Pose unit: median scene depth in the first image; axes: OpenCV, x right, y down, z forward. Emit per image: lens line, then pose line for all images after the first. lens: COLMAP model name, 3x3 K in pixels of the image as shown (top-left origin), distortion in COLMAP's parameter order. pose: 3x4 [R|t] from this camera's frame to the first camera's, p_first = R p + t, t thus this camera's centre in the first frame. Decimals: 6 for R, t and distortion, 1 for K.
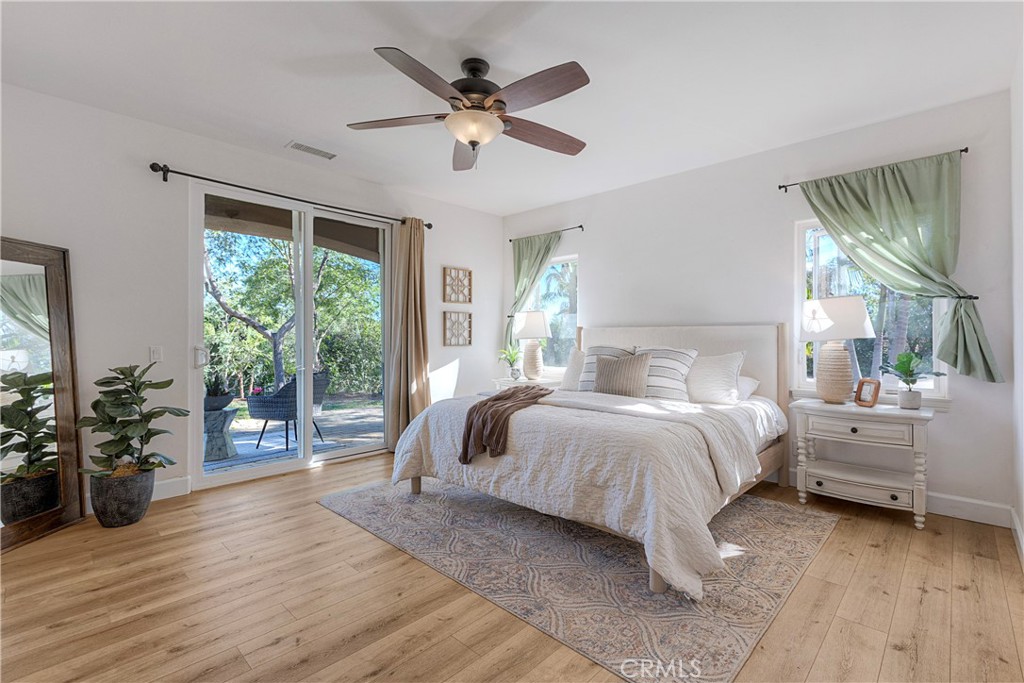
lens RADIAL K [[459.6, 0, 518.6], [0, 459.6, 337.1], [0, 0, 1]] dist [0.001200, -0.000475]
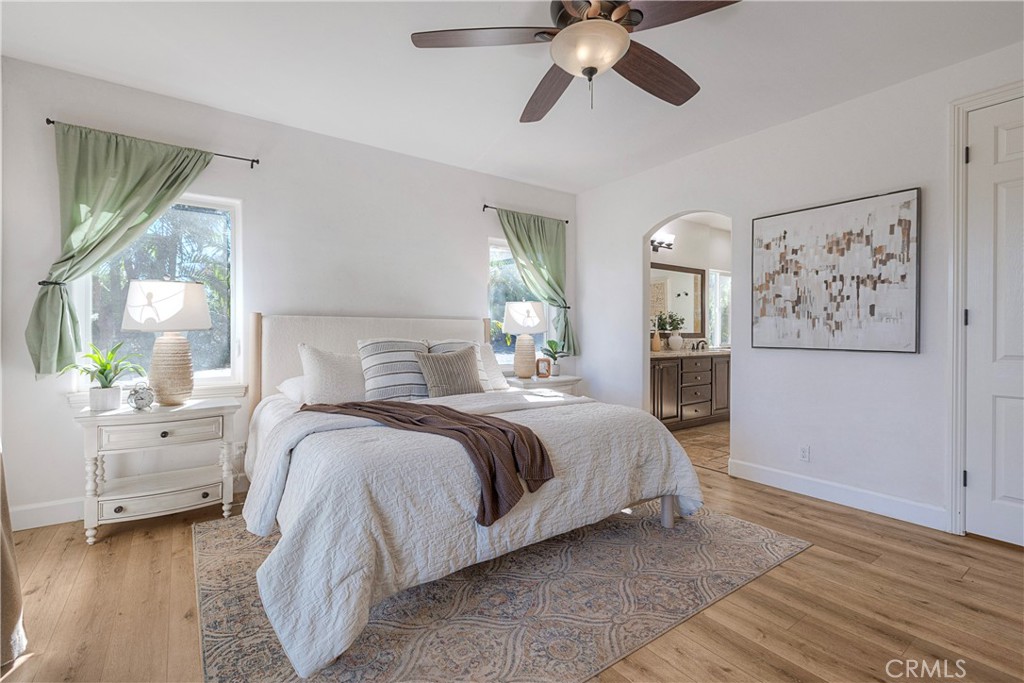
lens RADIAL K [[468.1, 0, 524.1], [0, 468.1, 335.1], [0, 0, 1]] dist [0.001582, -0.000270]
pose [[0.179934, 0.006121, 0.983660, -0.721330], [0.008746, 0.999931, -0.007822, 0.023973], [-0.983640, 0.010010, 0.179868, 0.811582]]
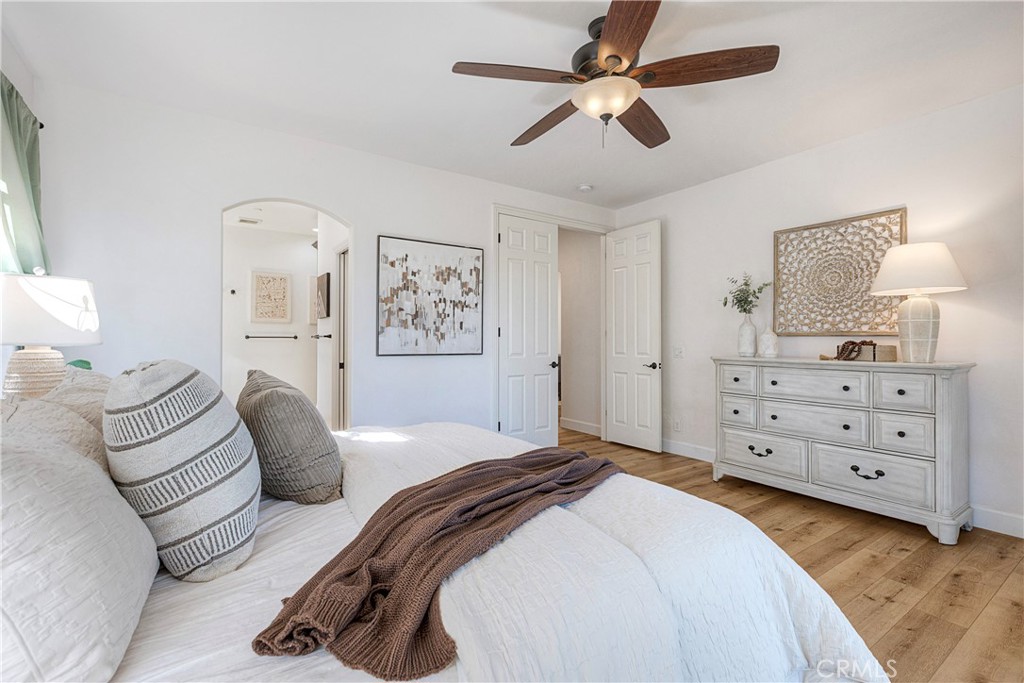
lens RADIAL K [[468.1, 0, 524.1], [0, 468.1, 335.1], [0, 0, 1]] dist [0.001582, -0.000270]
pose [[-0.979681, 0.014132, 0.200063, -0.135219], [0.014186, 0.999899, -0.001164, 0.004820], [-0.200059, 0.001698, -0.979782, 1.551968]]
